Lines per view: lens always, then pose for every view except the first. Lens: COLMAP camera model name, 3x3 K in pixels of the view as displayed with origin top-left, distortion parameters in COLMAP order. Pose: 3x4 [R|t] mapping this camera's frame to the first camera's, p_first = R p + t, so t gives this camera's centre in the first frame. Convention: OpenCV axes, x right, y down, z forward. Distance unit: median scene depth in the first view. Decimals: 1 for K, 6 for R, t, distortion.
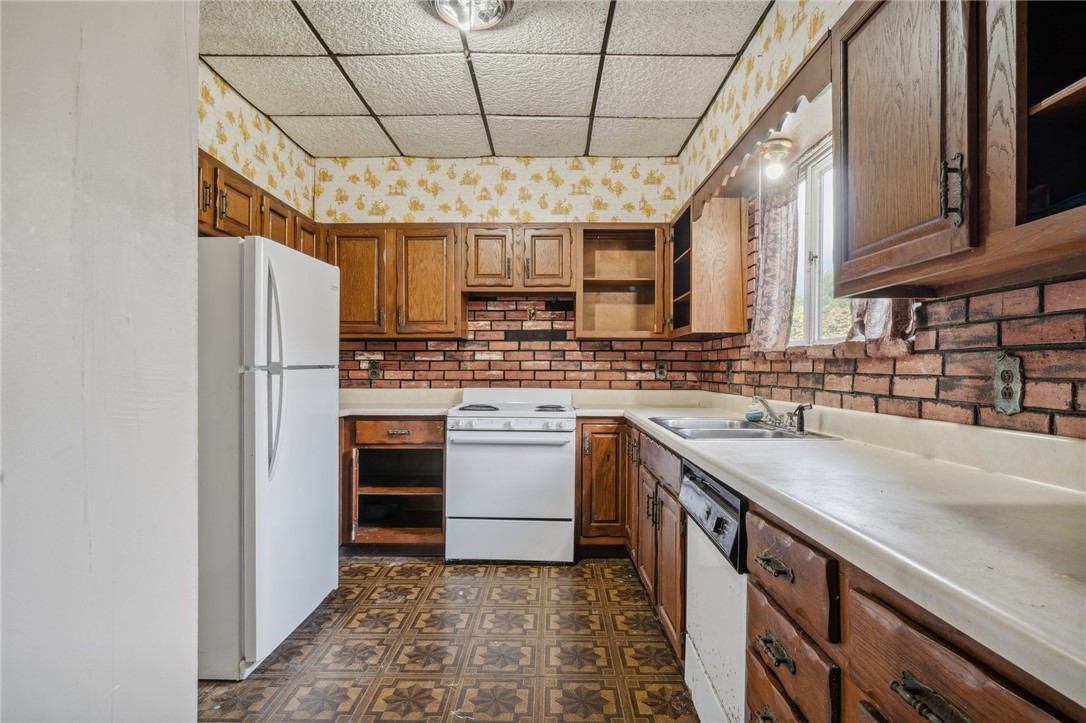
lens RADIAL K [[558.8, 0, 543.0], [0, 558.8, 361.5], [0, 0, 1]] dist [-0.000919, 0.000006]
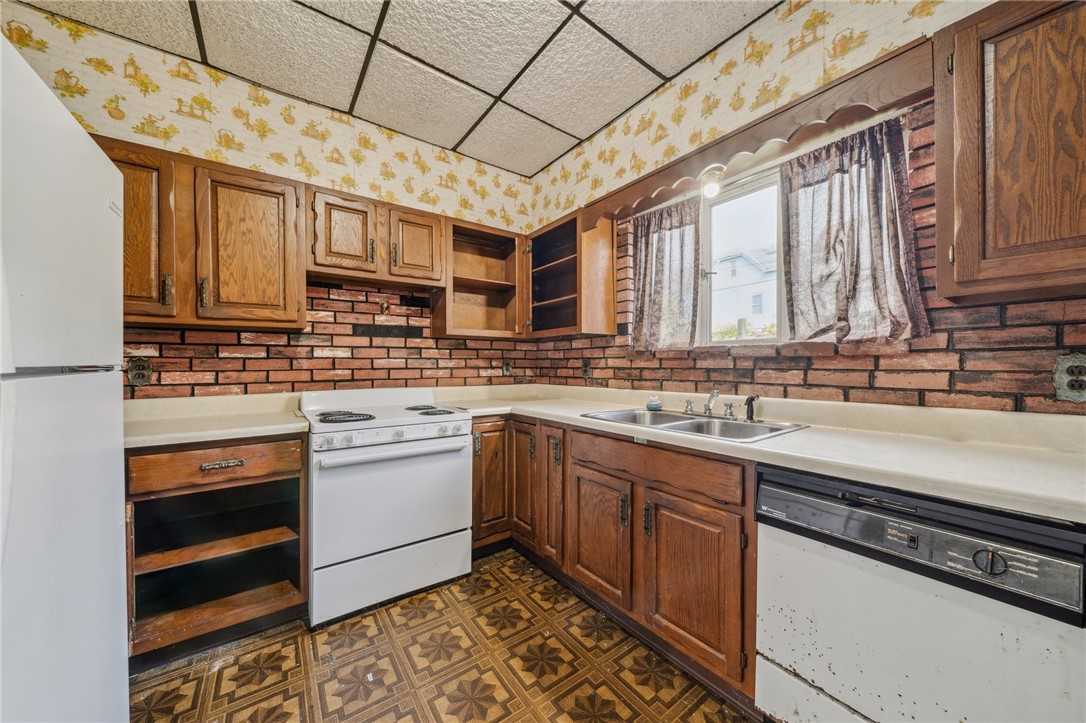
lens RADIAL K [[378.6, 0, 549.1], [0, 378.6, 365.7], [0, 0, 1]] dist [-0.006530, -0.000080]
pose [[0.798020, -0.008626, 0.602569, -0.194791], [-0.000272, 0.999892, 0.014674, 0.001512], [-0.602631, -0.011874, 0.797932, 0.366373]]
